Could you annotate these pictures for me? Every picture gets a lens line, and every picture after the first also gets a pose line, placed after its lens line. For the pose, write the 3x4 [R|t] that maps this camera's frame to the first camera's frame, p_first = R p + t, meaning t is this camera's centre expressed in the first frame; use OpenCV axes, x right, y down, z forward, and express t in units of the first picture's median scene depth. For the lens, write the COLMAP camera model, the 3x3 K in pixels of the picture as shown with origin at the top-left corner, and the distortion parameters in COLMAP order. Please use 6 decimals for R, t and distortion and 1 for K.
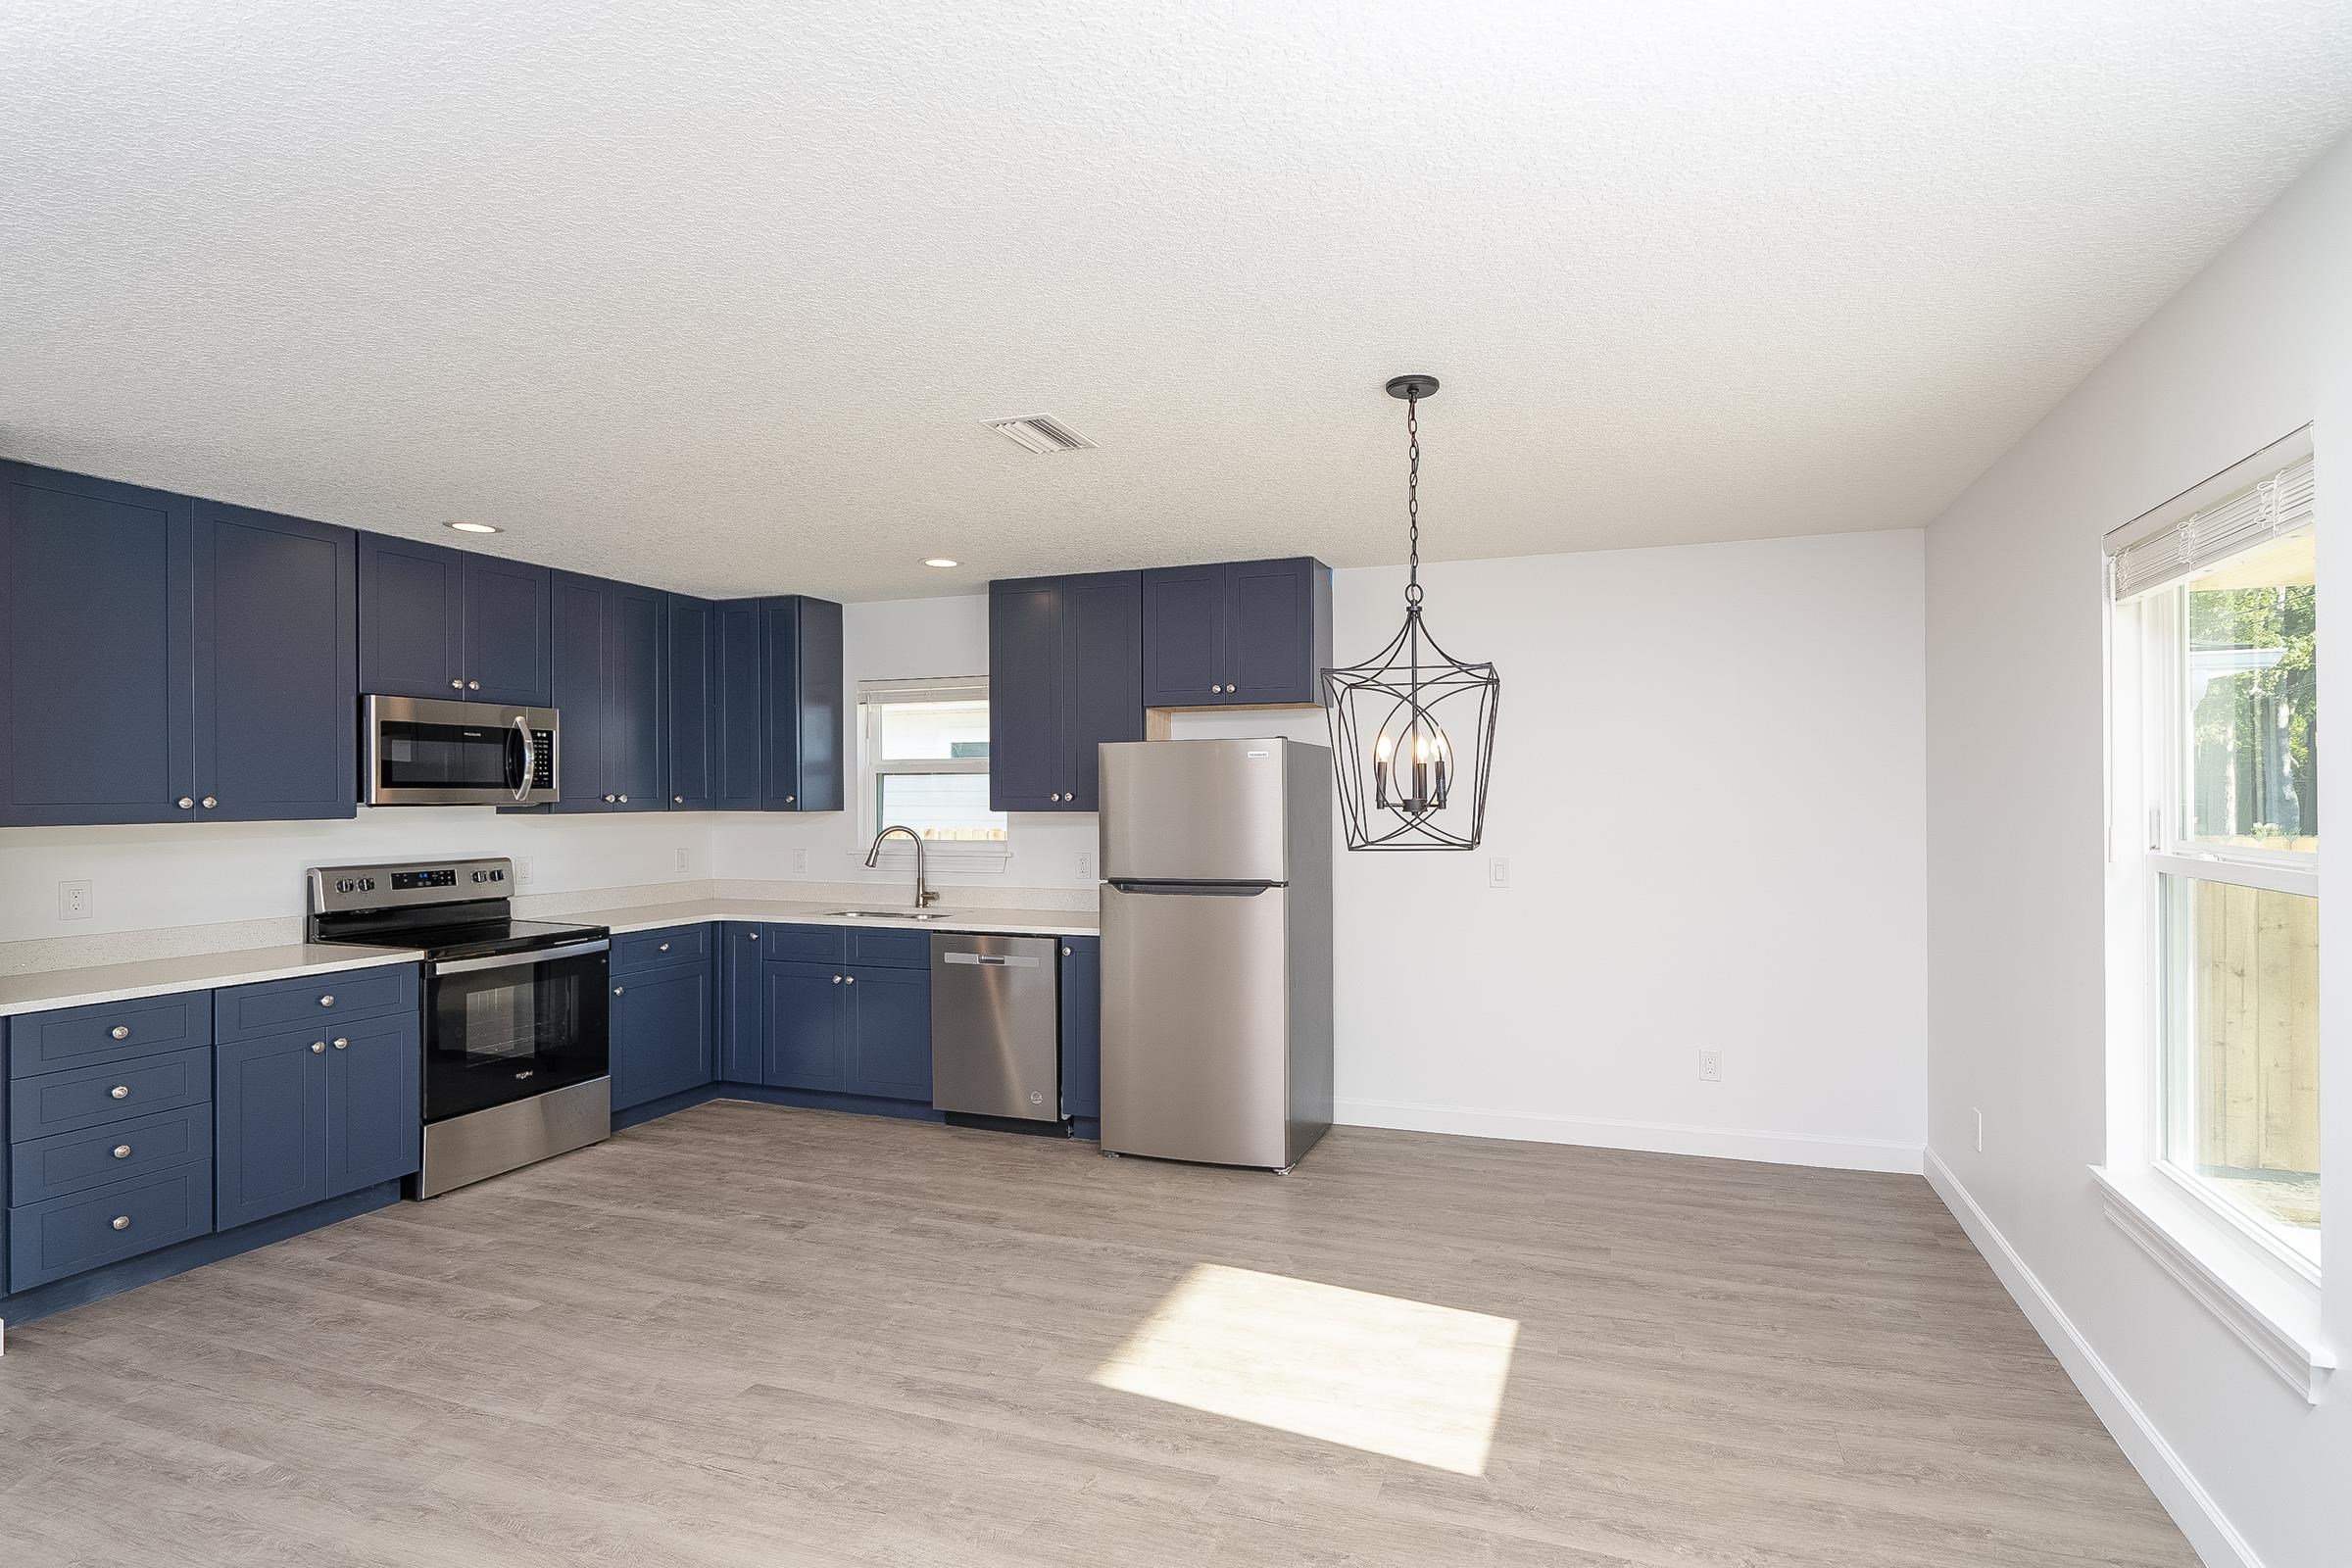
lens RADIAL K [[1096.2, 0, 1169.2], [0, 1096.2, 793.2], [0, 0, 1]] dist [-0.003945, -0.000135]
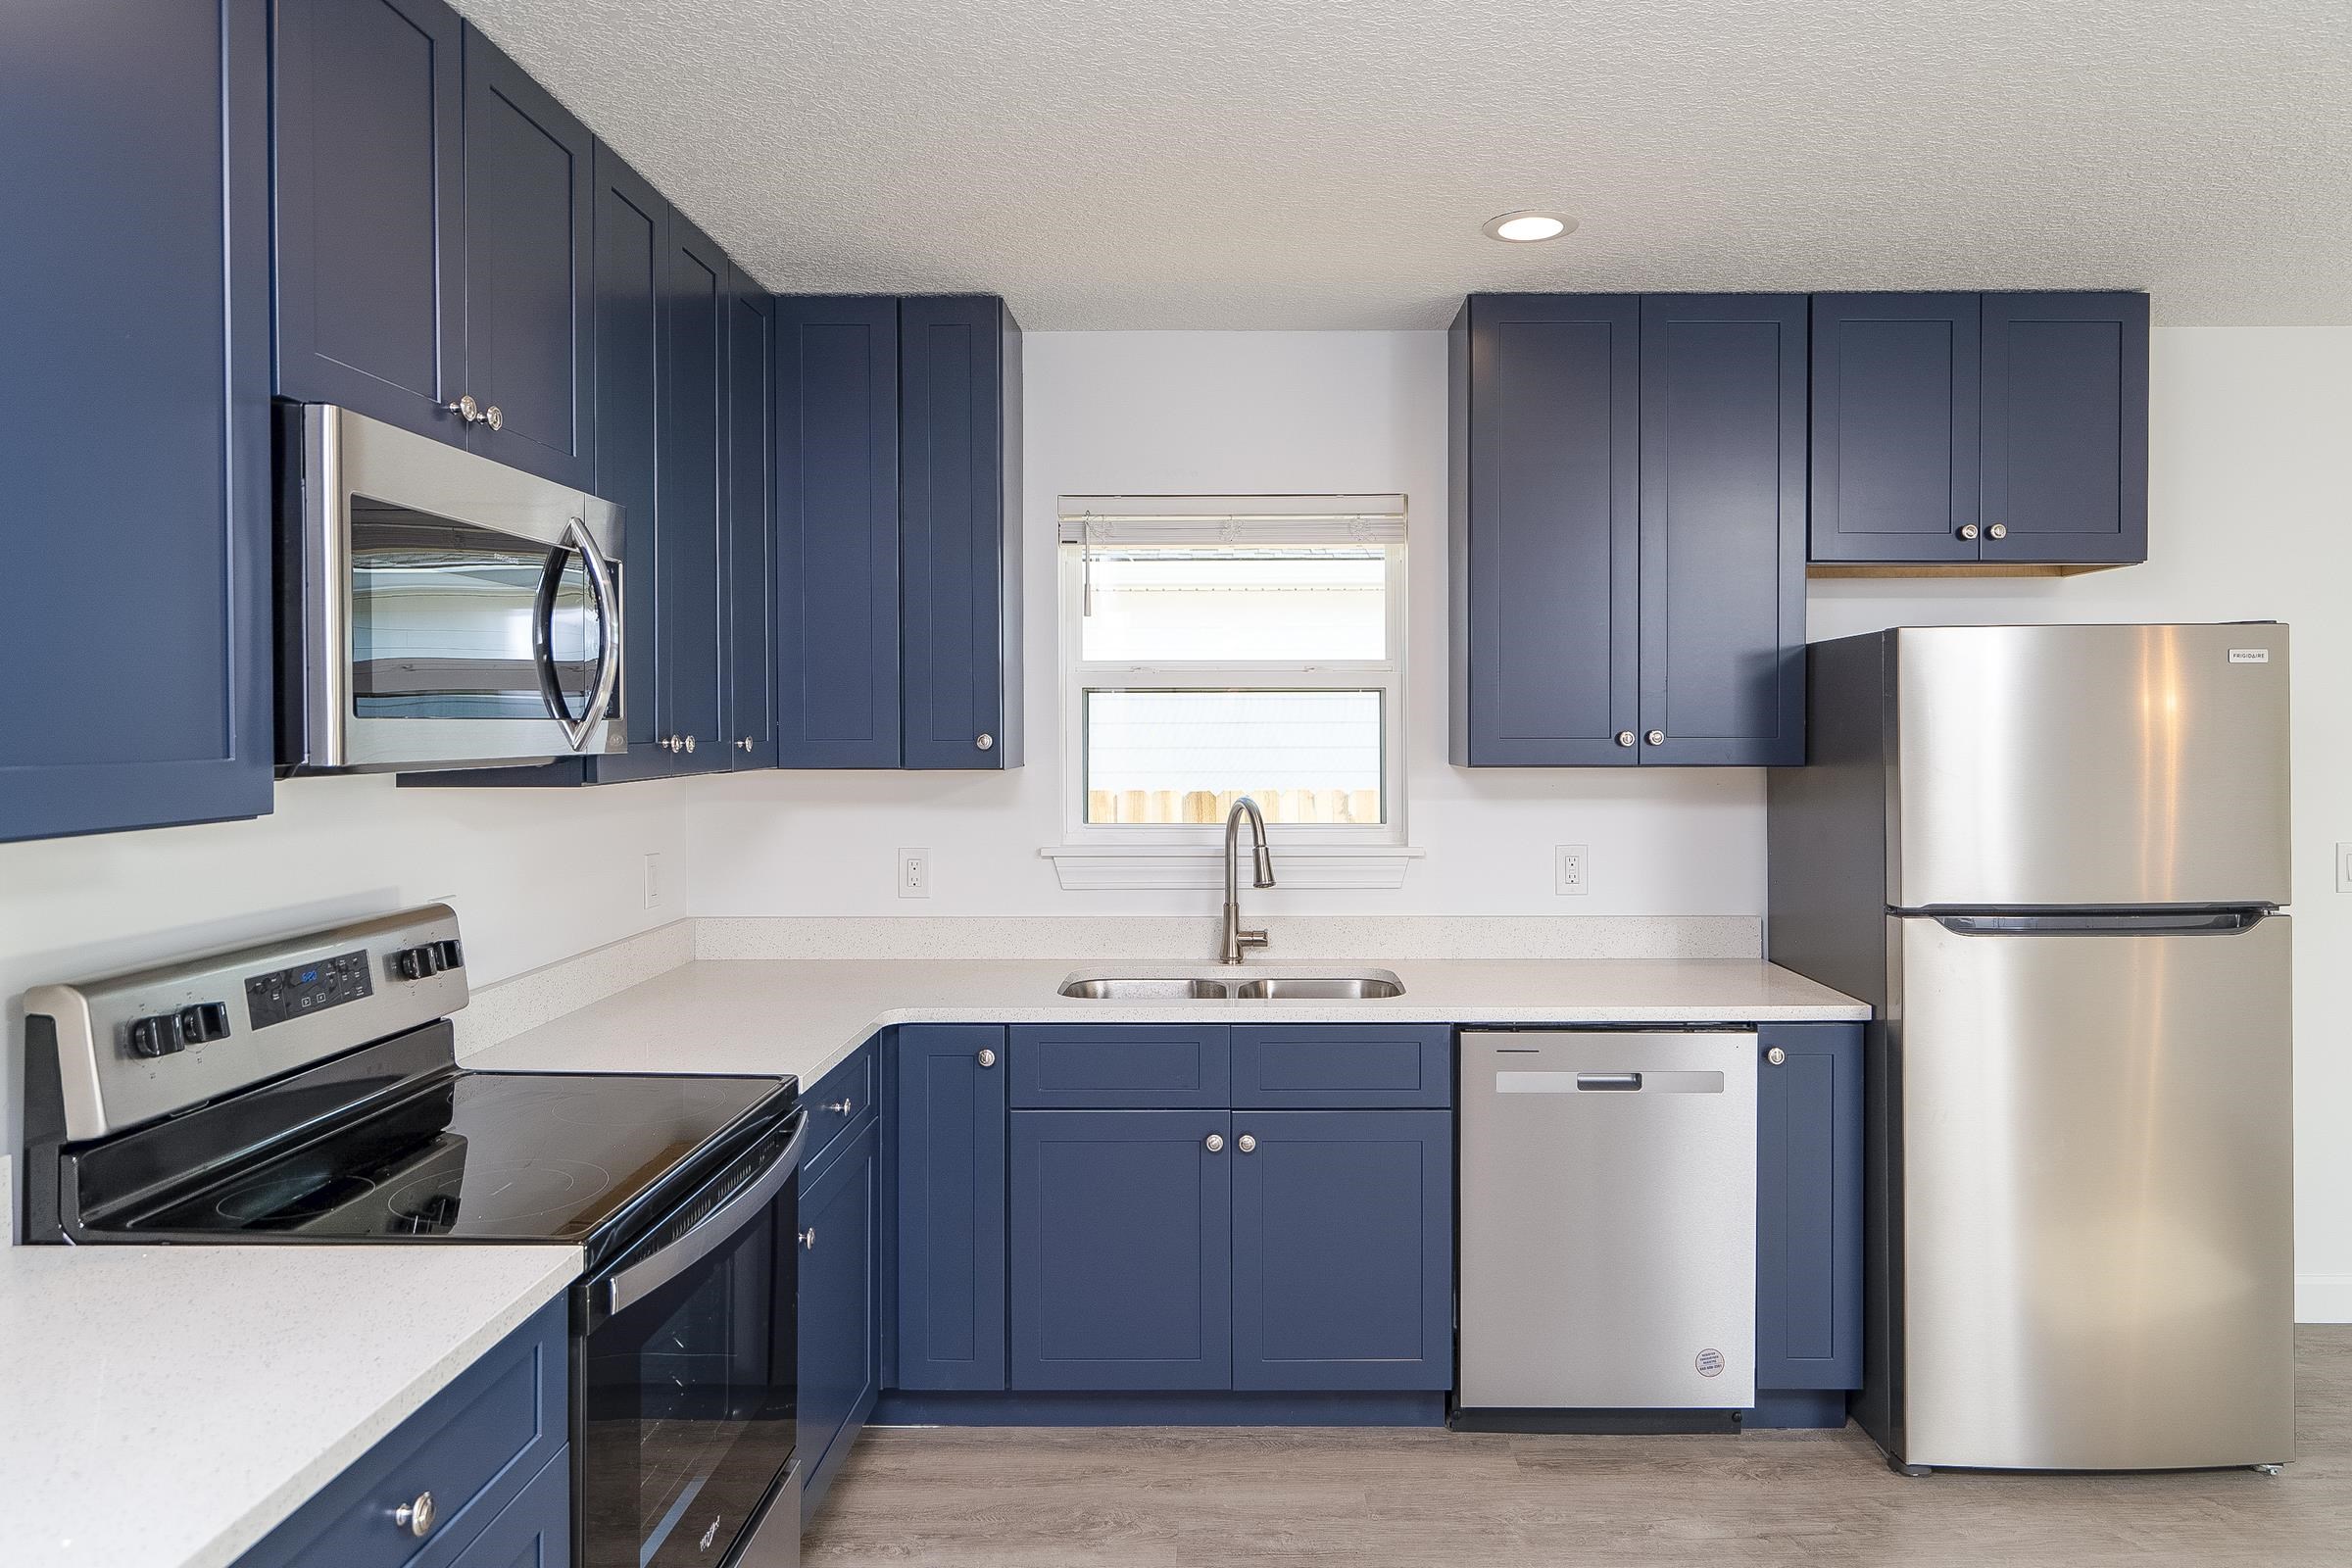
lens RADIAL K [[1412.7, 0, 1048.0], [0, 1412.7, 741.3], [0, 0, 1]] dist [-0.001991, -0.001490]
pose [[0.949588, -0.003757, 0.313478, -0.589251], [0.001109, 0.999962, 0.008625, -0.000236], [-0.313499, -0.007843, 0.949556, 0.506111]]
